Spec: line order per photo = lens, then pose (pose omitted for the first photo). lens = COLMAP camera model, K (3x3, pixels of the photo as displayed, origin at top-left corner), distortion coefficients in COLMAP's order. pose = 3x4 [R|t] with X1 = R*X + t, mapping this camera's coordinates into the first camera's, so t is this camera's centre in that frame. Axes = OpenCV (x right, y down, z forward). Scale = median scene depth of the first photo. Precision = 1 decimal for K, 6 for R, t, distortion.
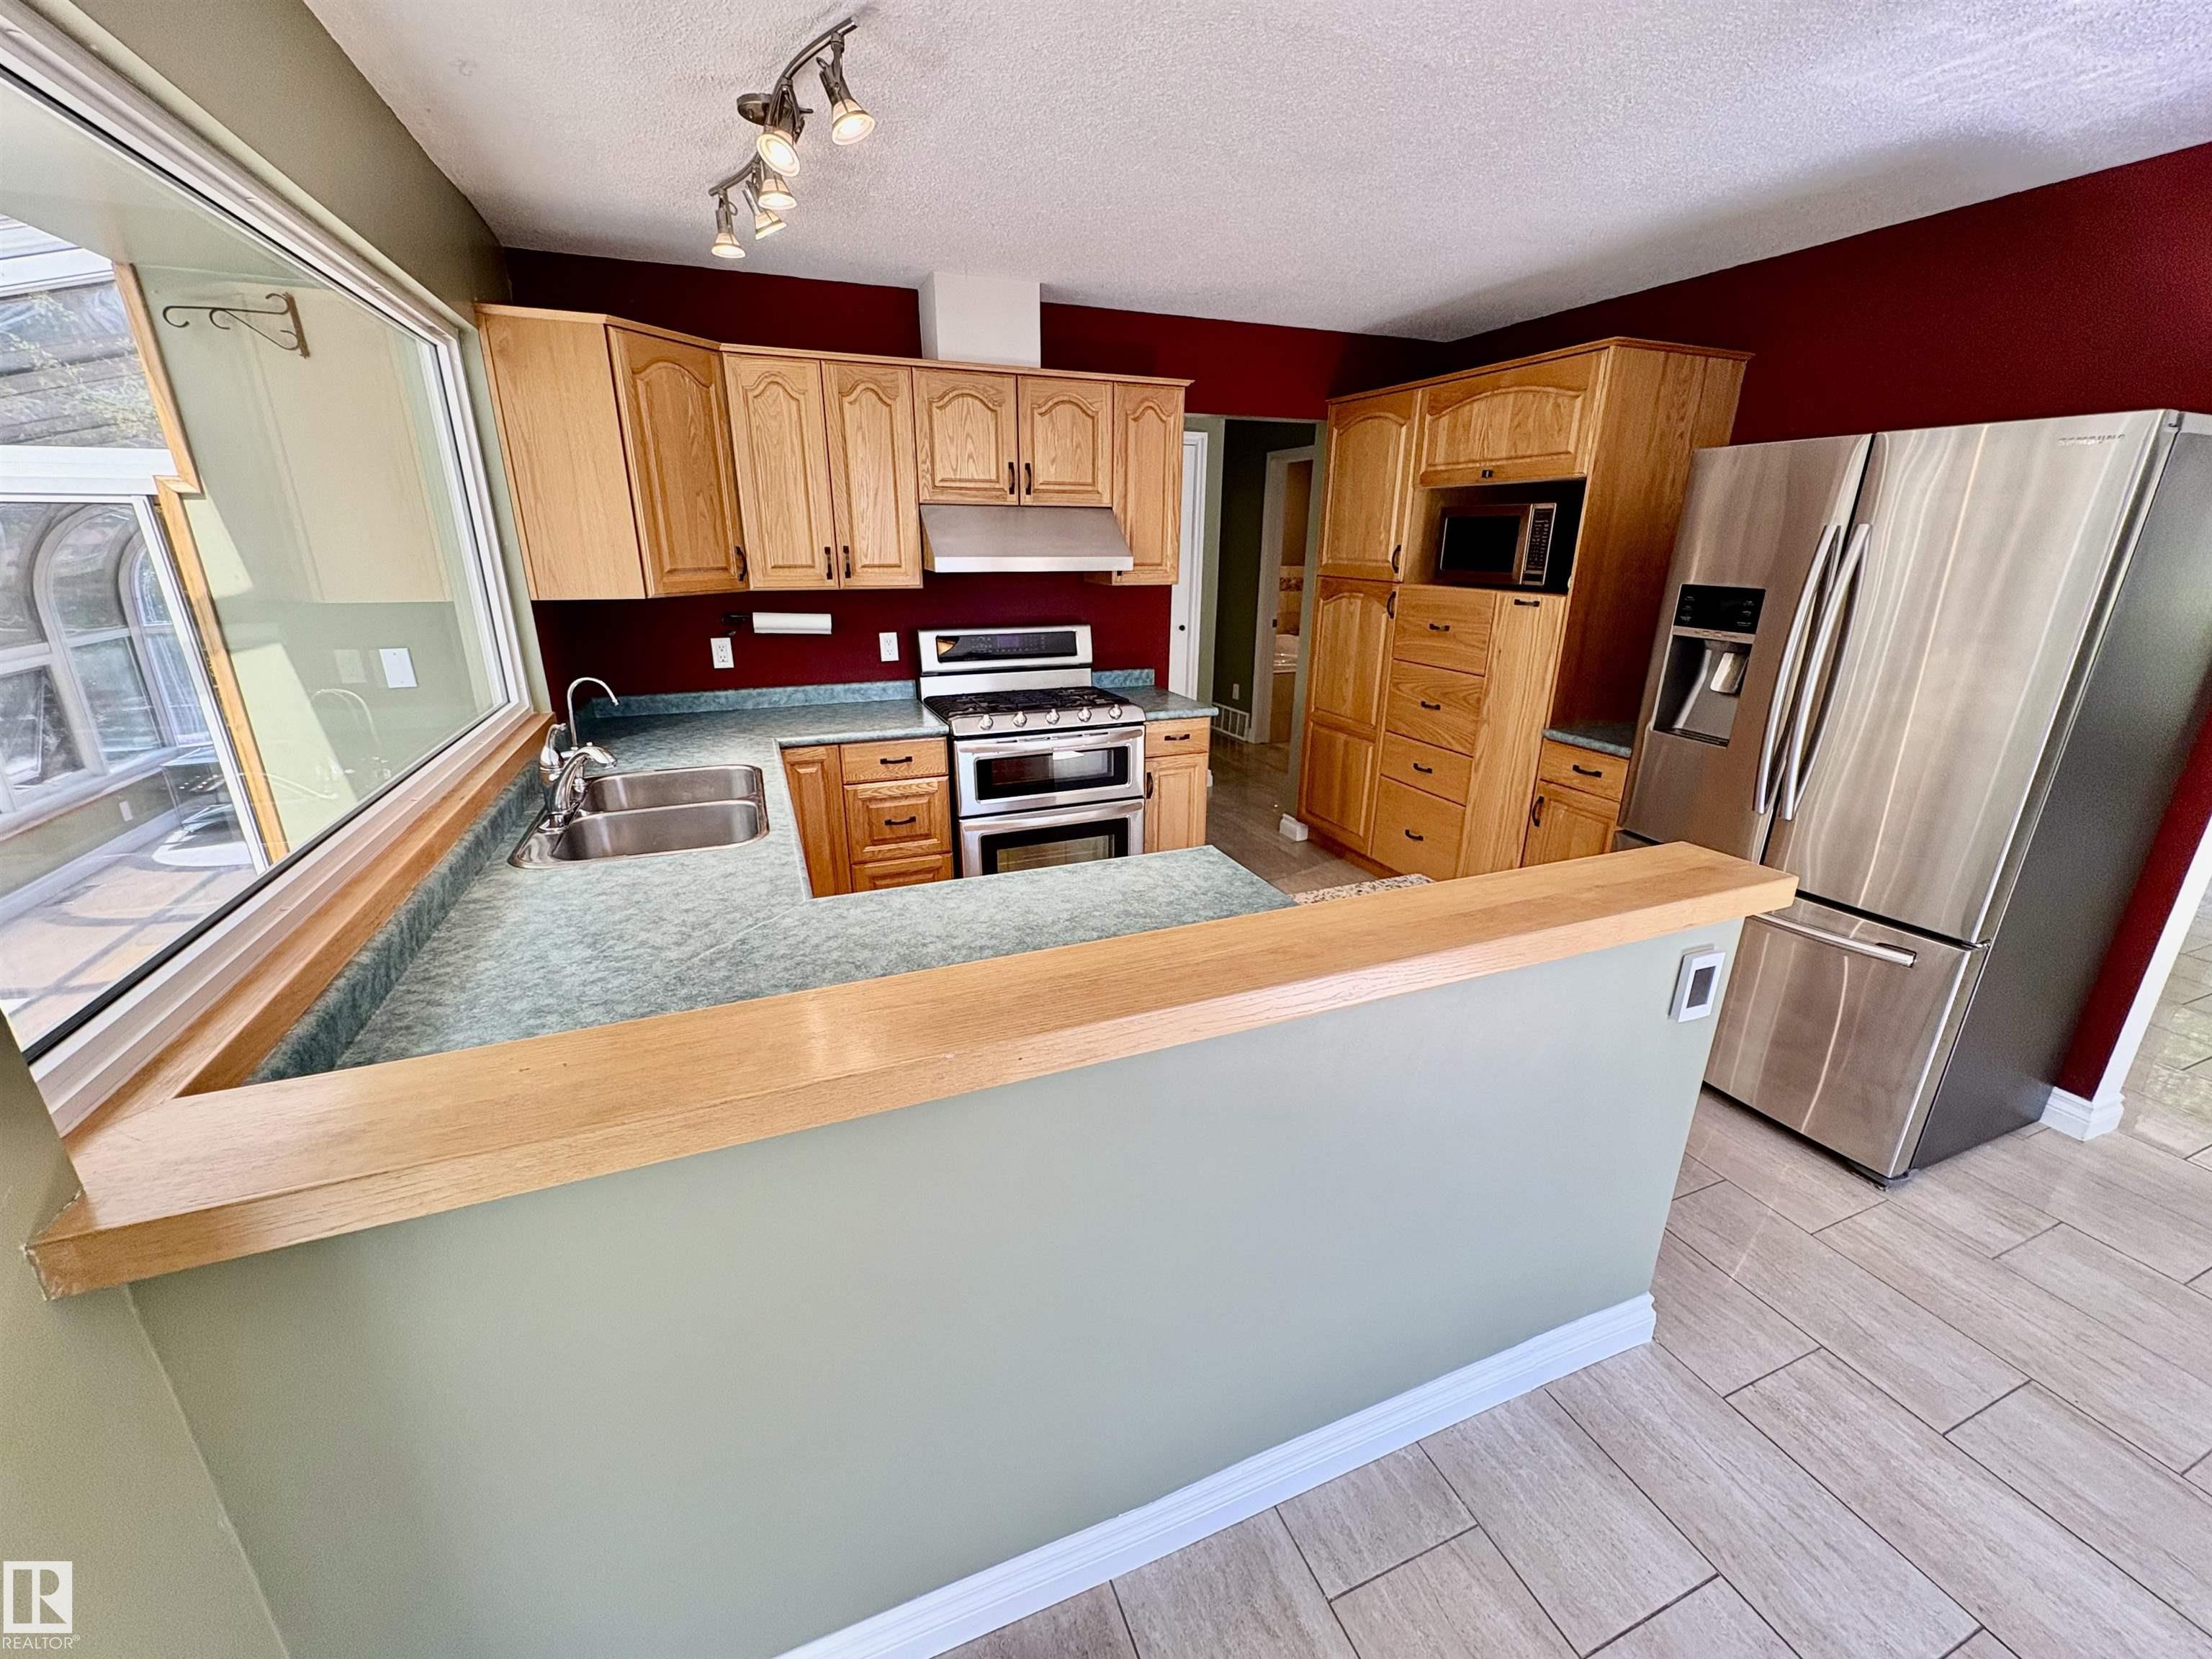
lens RADIAL K [[881.6, 0, 1111.9], [0, 881.6, 825.7], [0, 0, 1]] dist [0.001709, -0.000188]
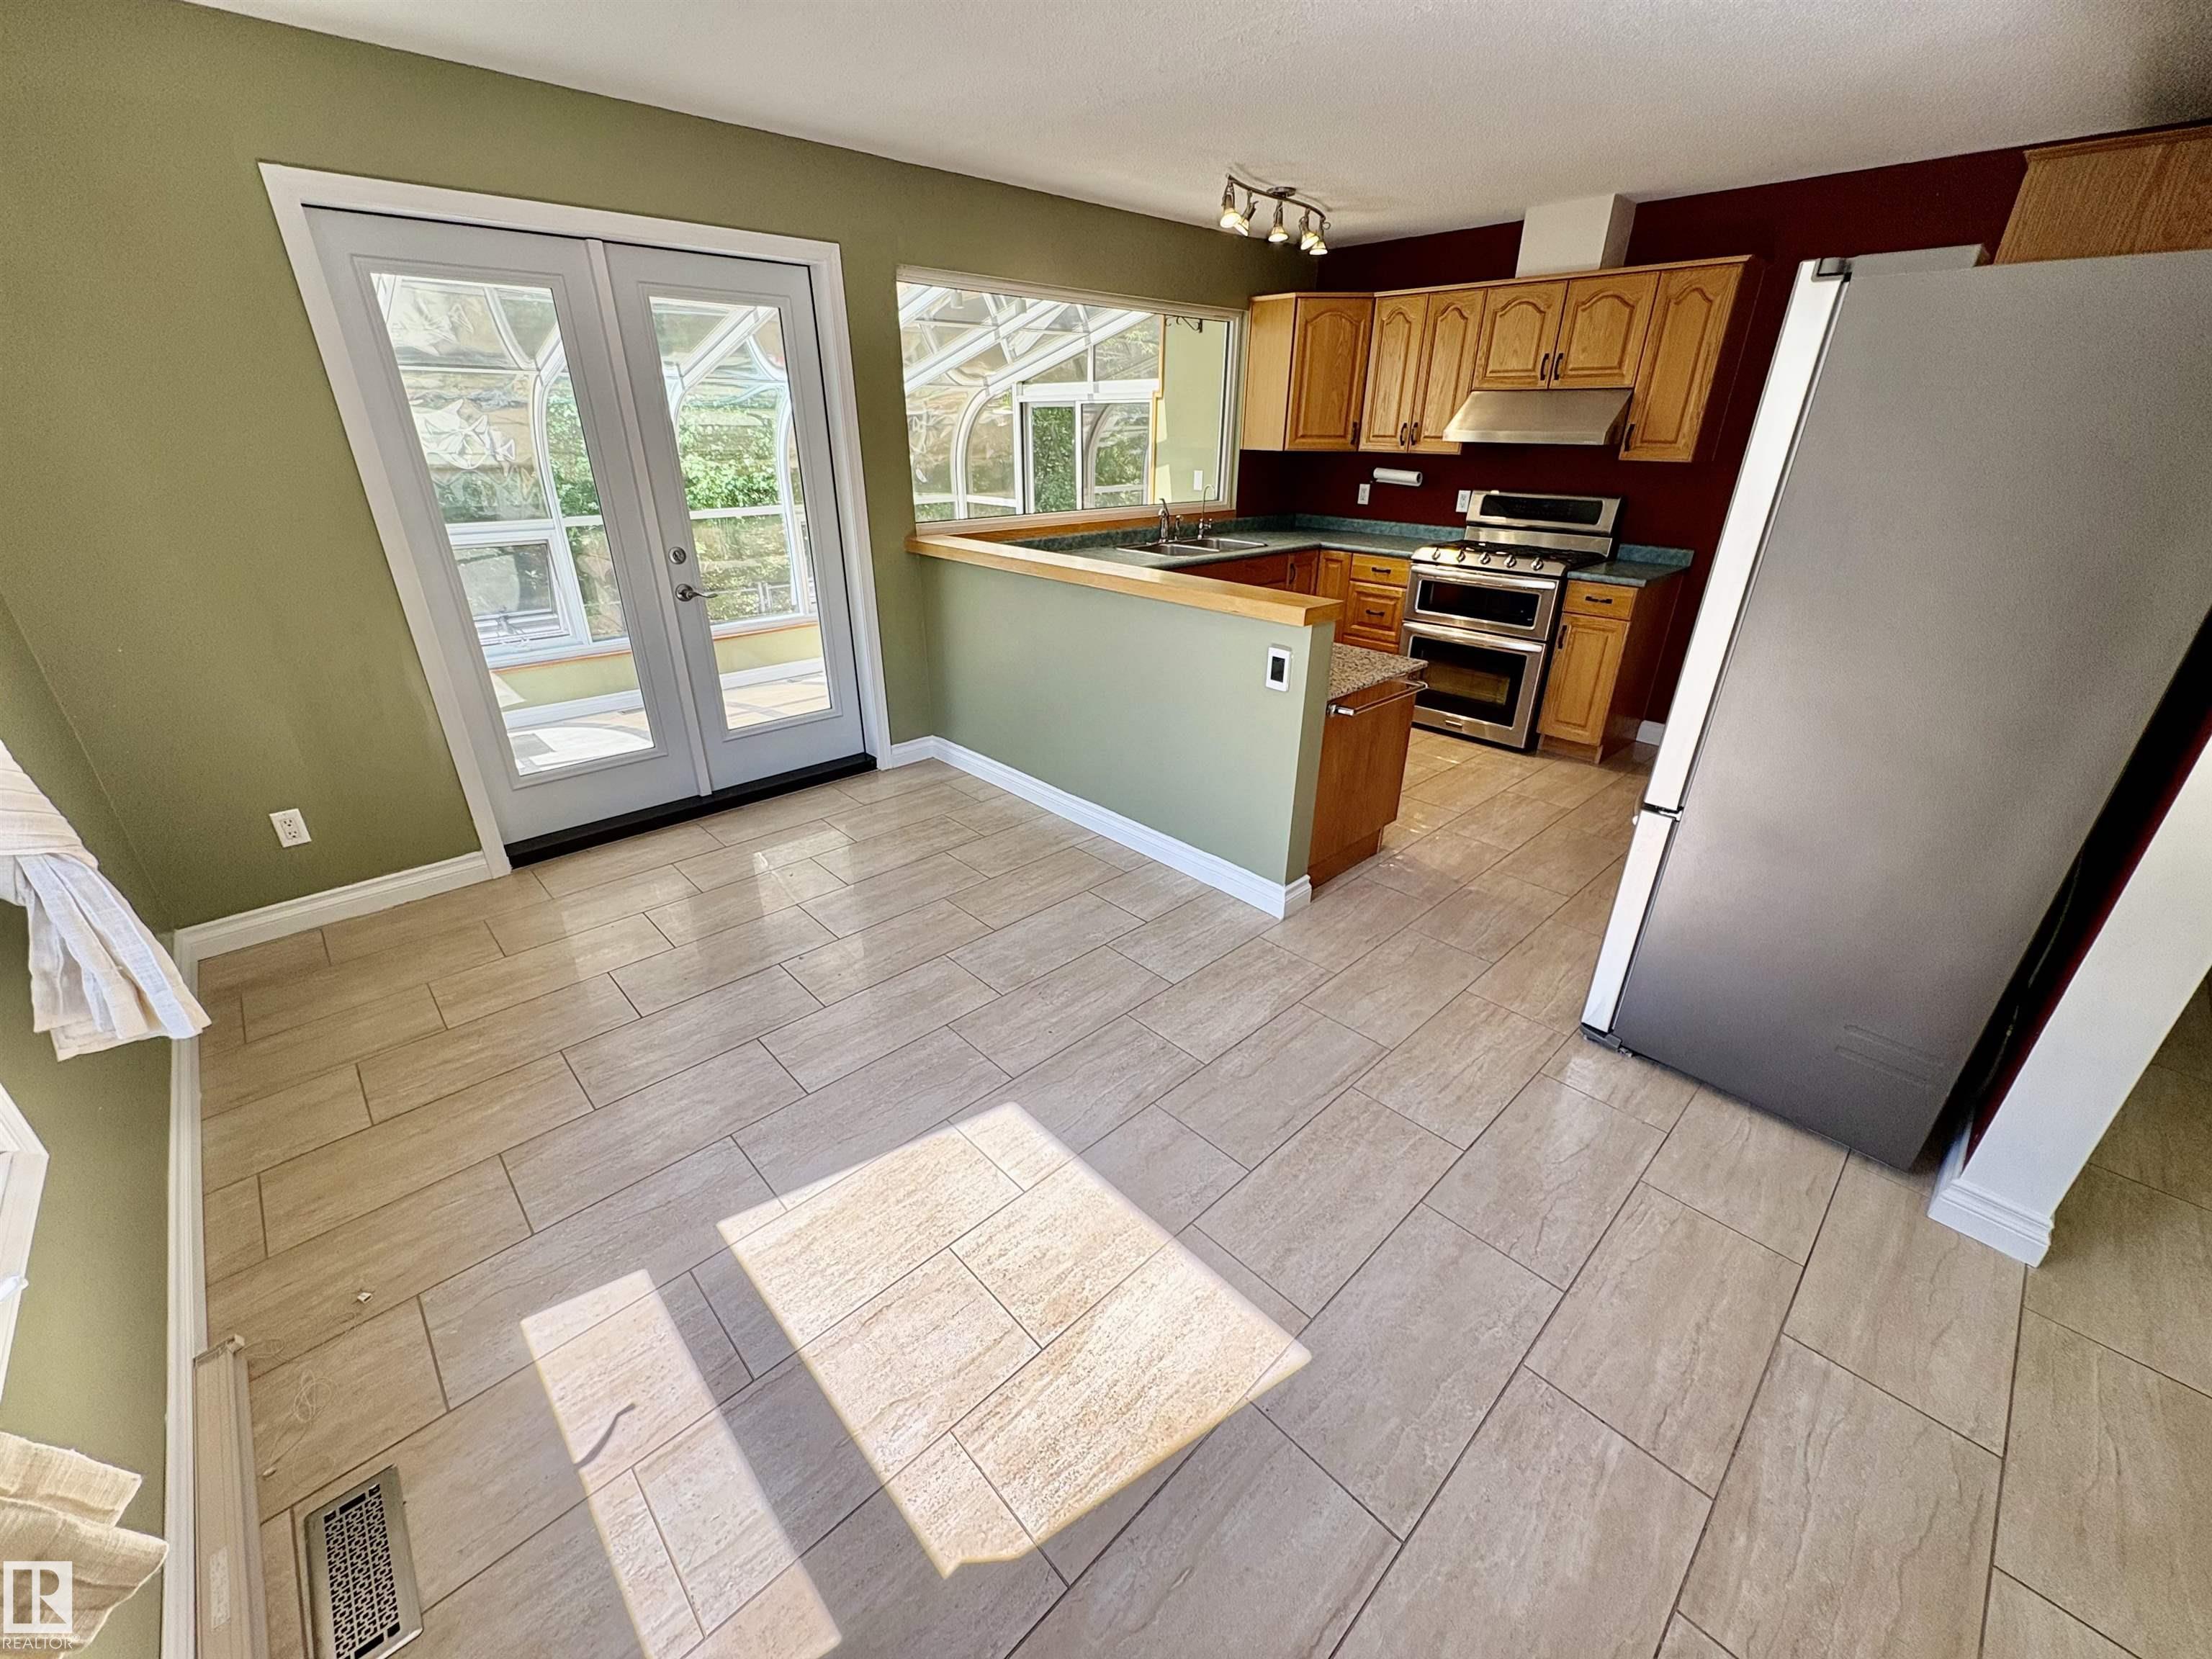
lens RADIAL K [[881.6, 0, 1107.7], [0, 881.6, 828.5], [0, 0, 1]] dist [0.001709, -0.000188]
pose [[0.360442, 0.388755, -0.847910, 1.031130], [-0.297479, 0.909454, 0.290516, 0.028491], [0.884075, 0.147521, 0.443452, -0.020099]]
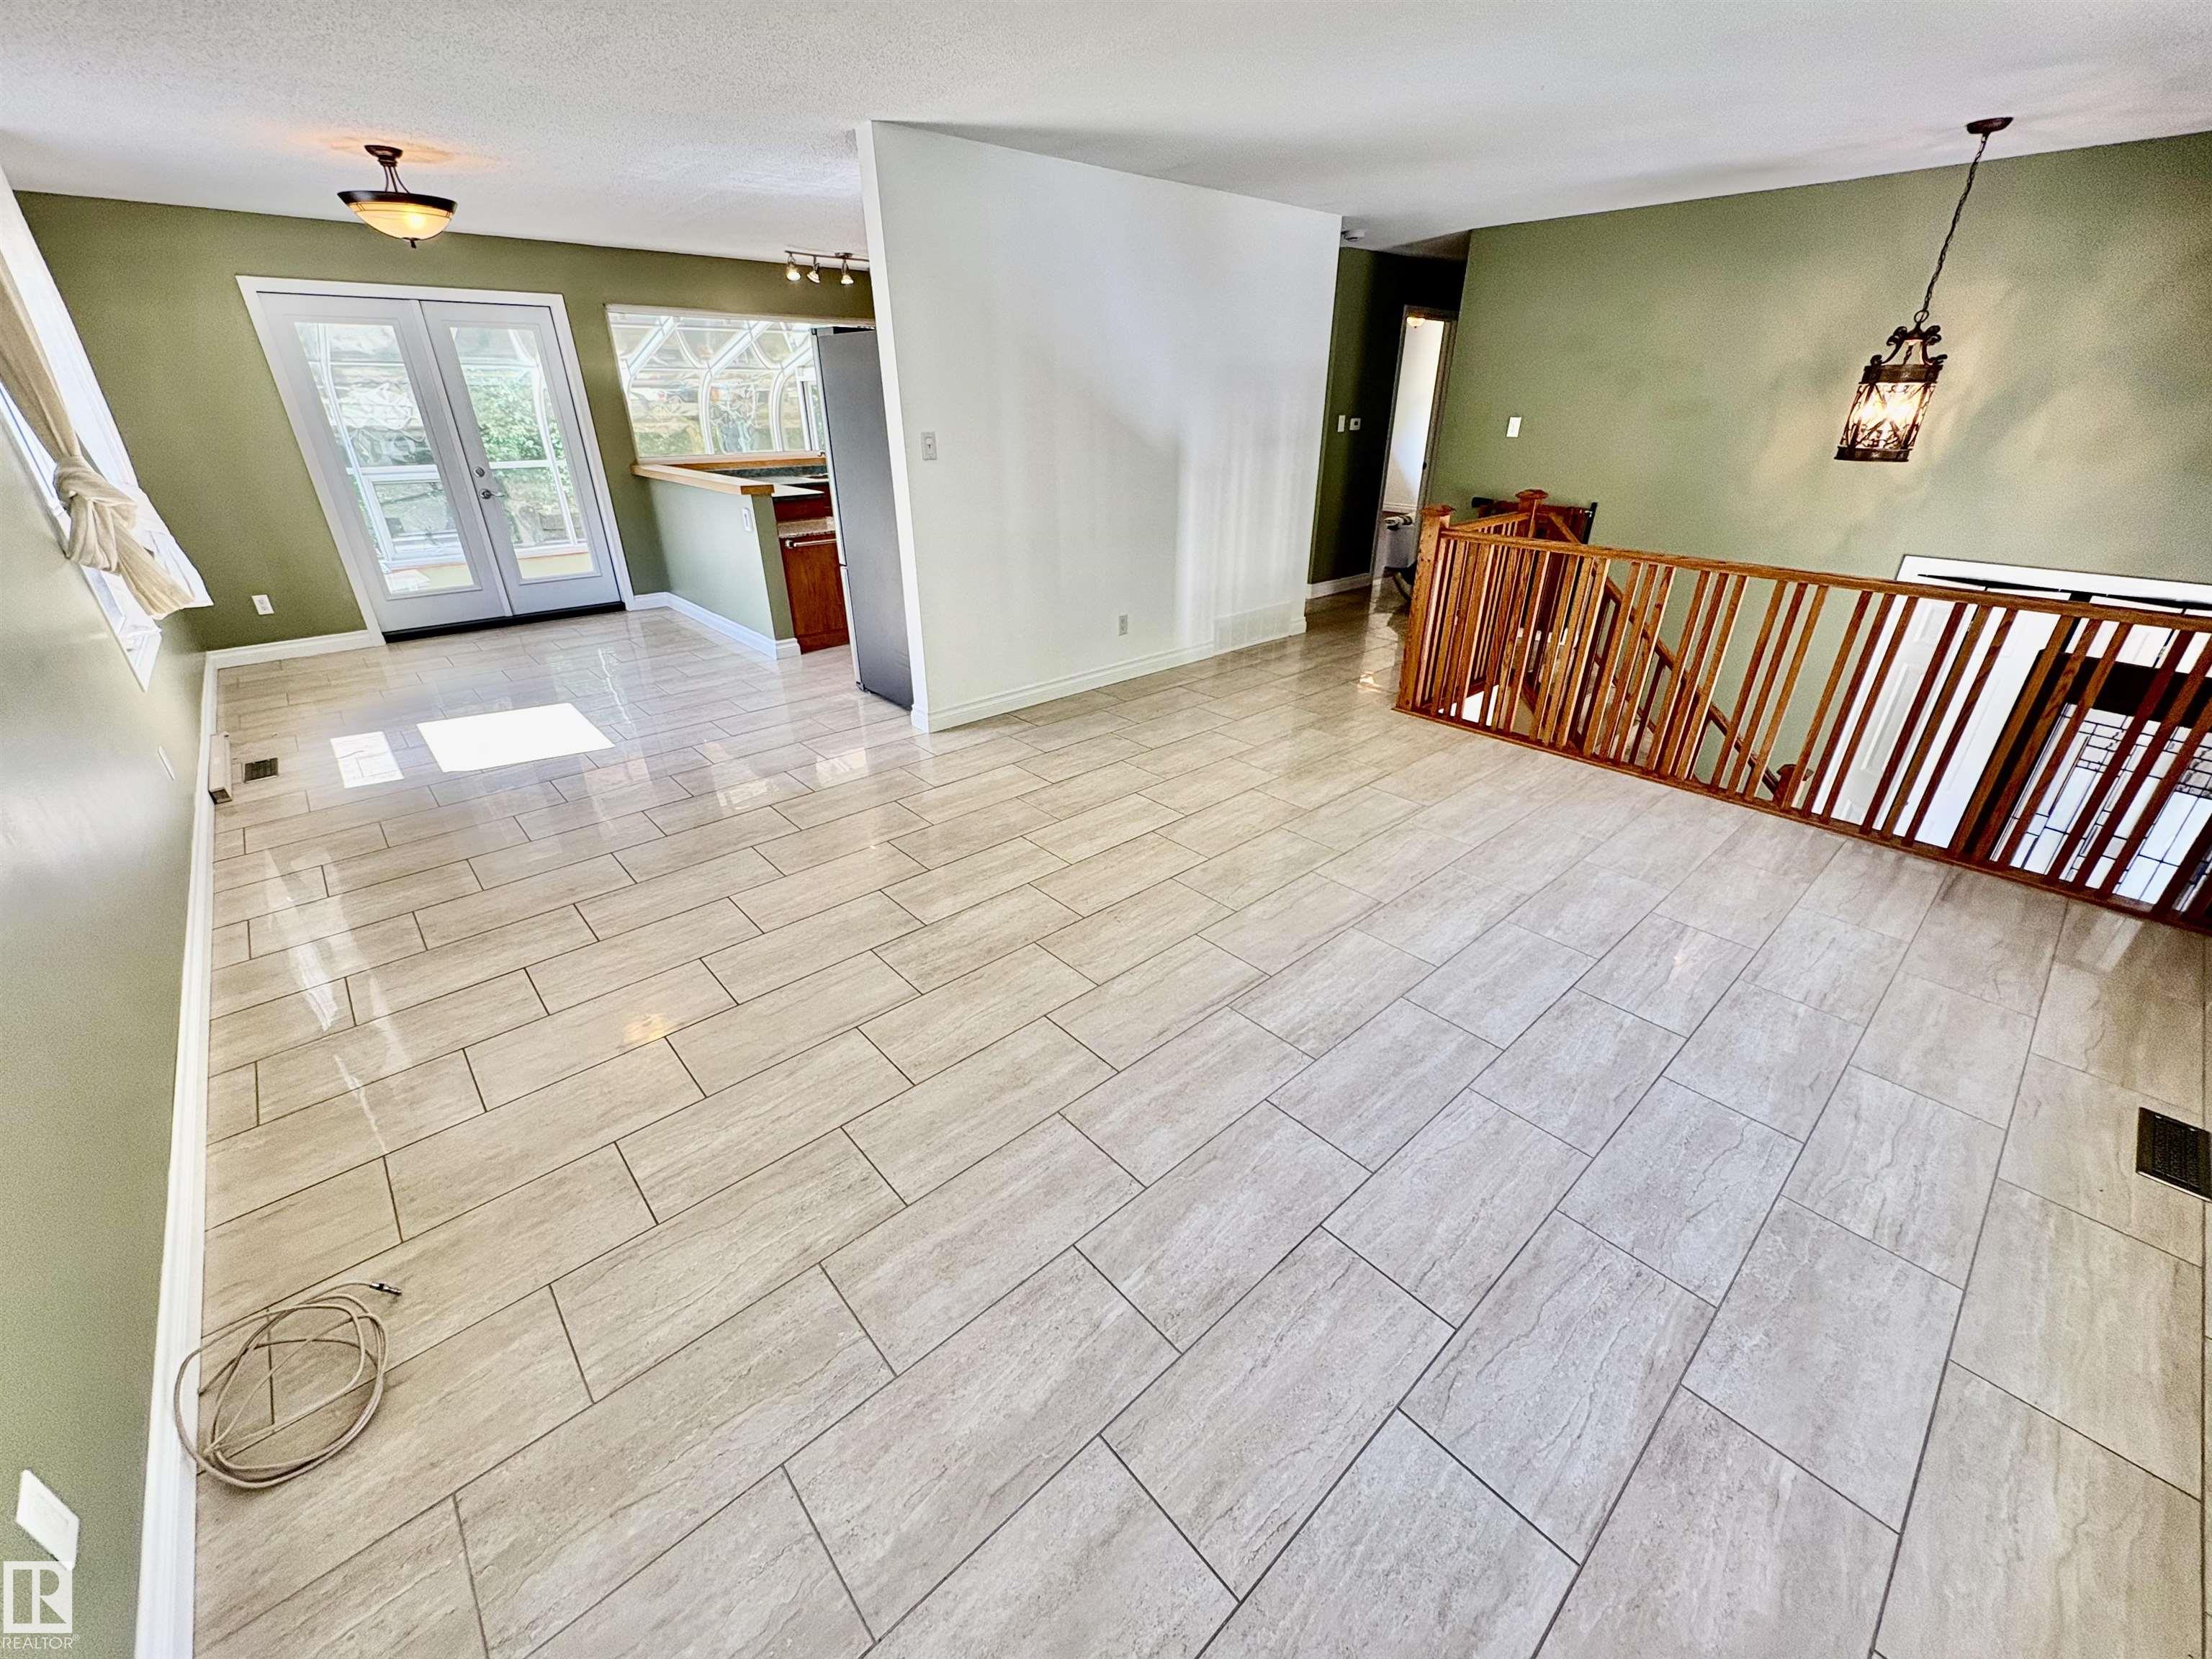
lens RADIAL K [[881.6, 0, 1099.9], [0, 881.6, 827.5], [0, 0, 1]] dist [0.001709, -0.000188]
pose [[0.331743, 0.410215, -0.849512, 2.186168], [-0.293597, 0.900681, 0.320271, -0.118890], [0.896519, 0.143167, 0.419233, 0.458295]]
